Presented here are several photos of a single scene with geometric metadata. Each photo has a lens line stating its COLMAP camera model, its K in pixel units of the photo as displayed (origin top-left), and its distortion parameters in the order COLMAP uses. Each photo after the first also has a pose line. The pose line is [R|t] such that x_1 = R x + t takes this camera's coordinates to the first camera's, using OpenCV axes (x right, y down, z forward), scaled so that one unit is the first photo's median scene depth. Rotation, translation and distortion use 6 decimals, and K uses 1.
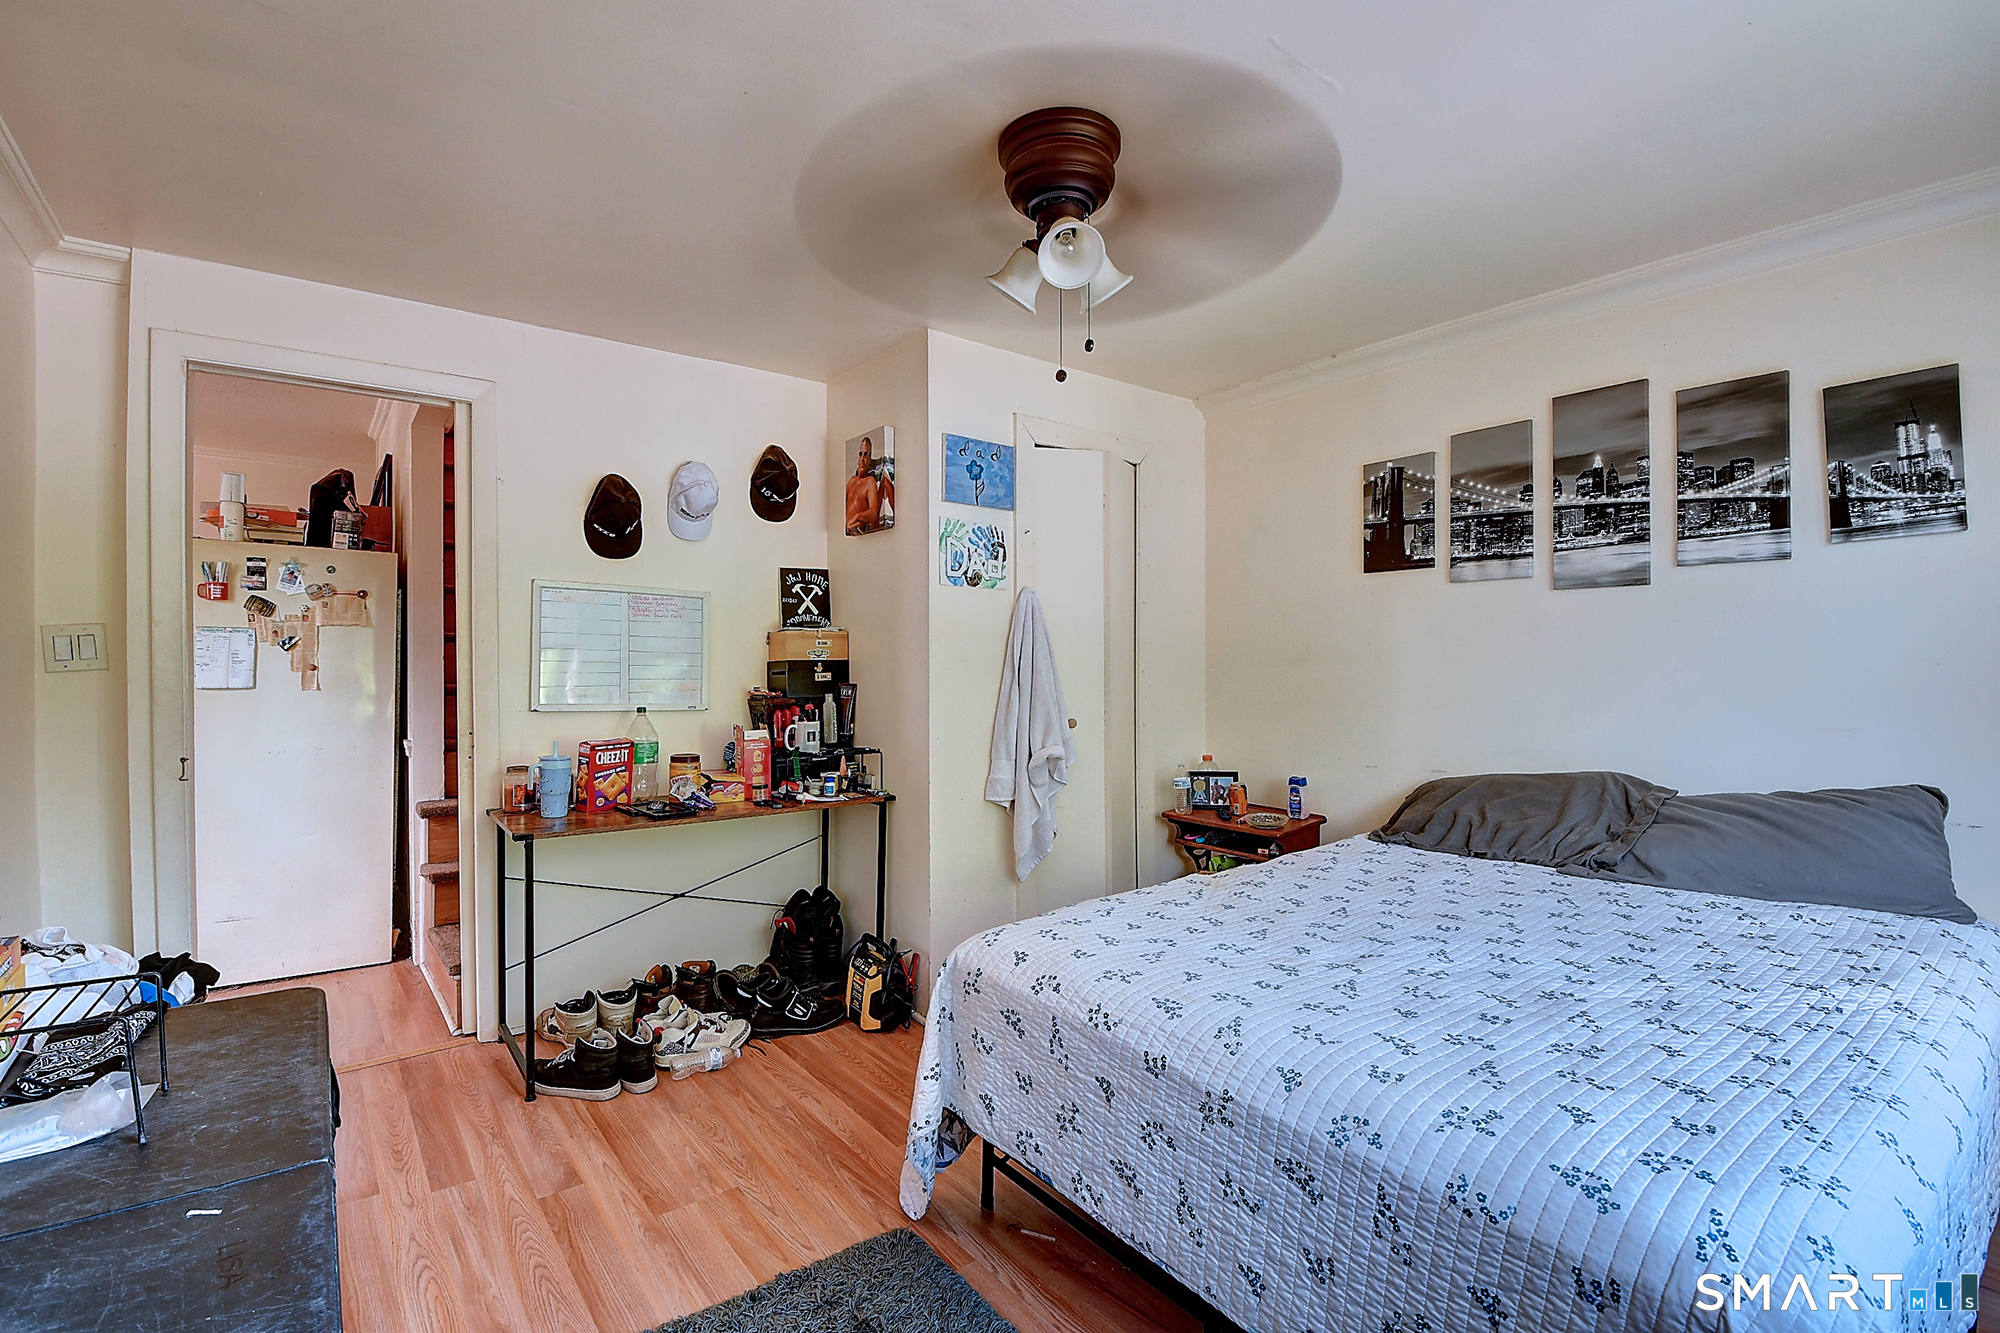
lens RADIAL K [[873.2, 0, 985.5], [0, 873.2, 672.7], [0, 0, 1]] dist [-0.021531, -0.002946]
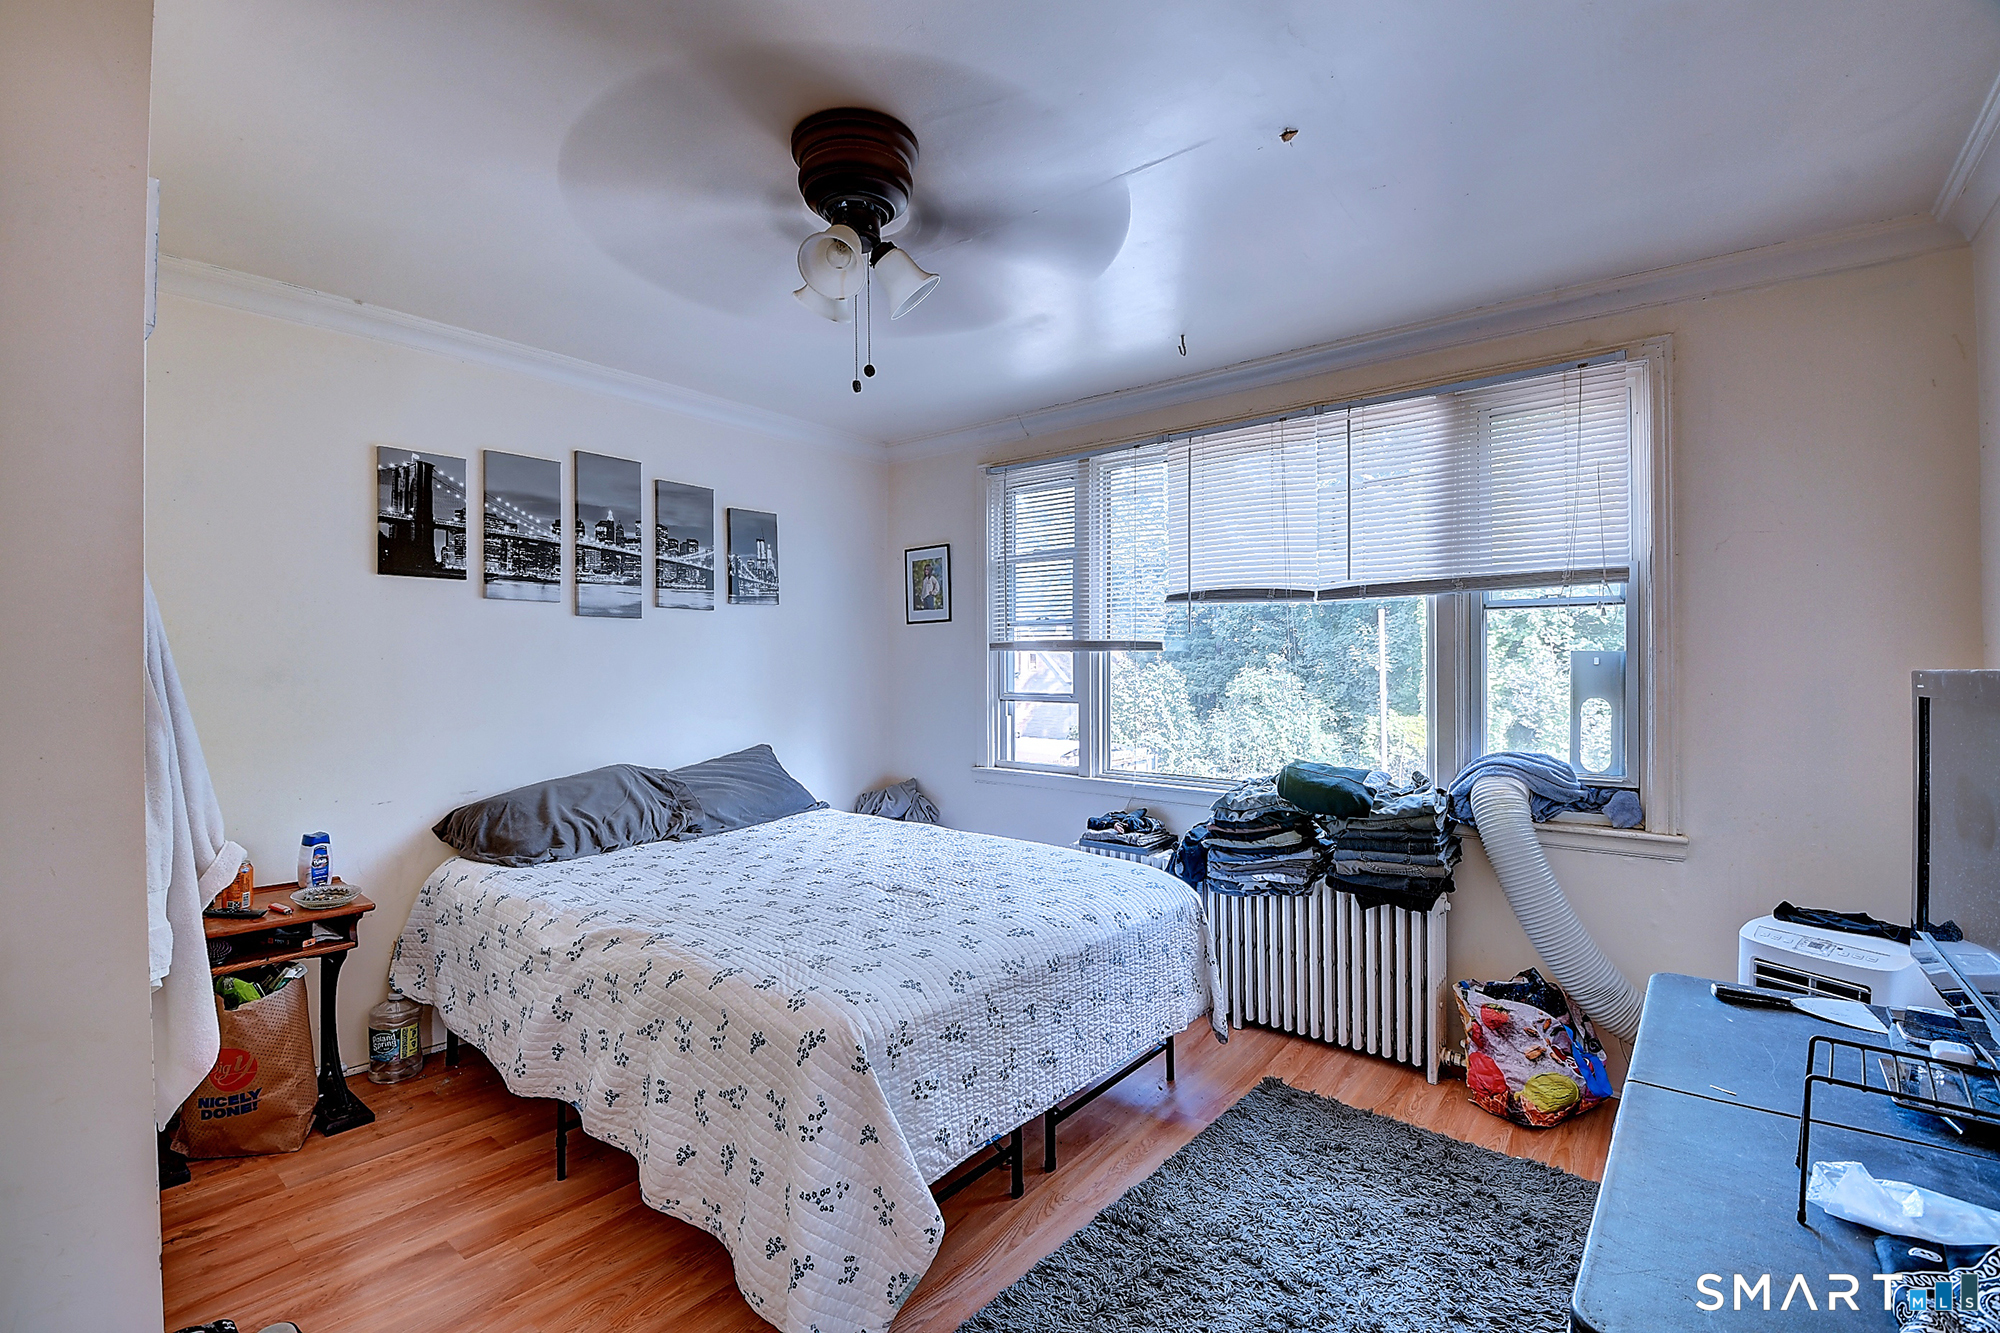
lens RADIAL K [[873.2, 0, 985.3], [0, 873.2, 662.4], [0, 0, 1]] dist [-0.021531, -0.002946]
pose [[-0.222000, 0.007493, 0.975018, -0.600236], [0.014186, 0.999889, -0.004454, -0.020114], [-0.974943, 0.012843, -0.222082, 0.725196]]
